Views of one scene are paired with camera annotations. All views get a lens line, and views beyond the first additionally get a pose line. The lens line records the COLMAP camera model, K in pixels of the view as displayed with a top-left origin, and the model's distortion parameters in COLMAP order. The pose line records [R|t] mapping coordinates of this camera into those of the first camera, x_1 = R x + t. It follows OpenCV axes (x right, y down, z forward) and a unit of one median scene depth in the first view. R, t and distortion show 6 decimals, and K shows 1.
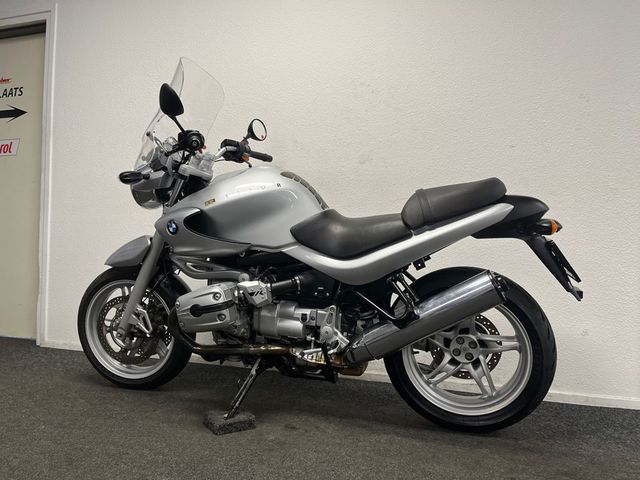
lens RADIAL K [[485.9, 0, 324.6], [0, 485.9, 237.9], [0, 0, 1]] dist [0.055201, -0.077578]
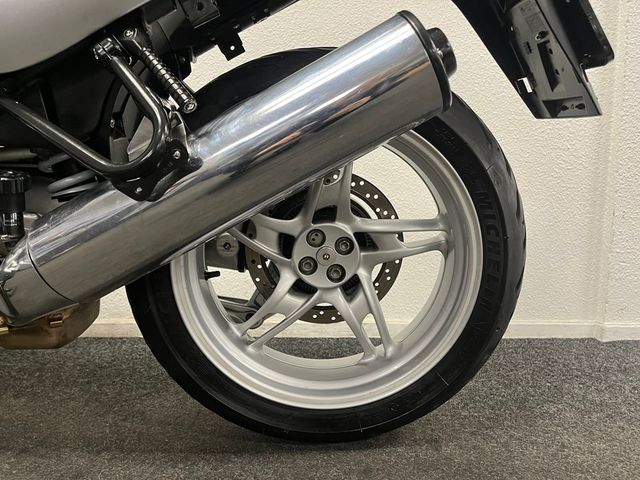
lens RADIAL K [[485.9, 0, 322.8], [0, 485.9, 242.7], [0, 0, 1]] dist [0.055201, -0.077578]
pose [[0.947022, -0.053893, 0.316616, 0.149483], [0.006751, 0.988943, 0.148142, 0.151343], [-0.321099, -0.138156, 0.936914, 0.601452]]
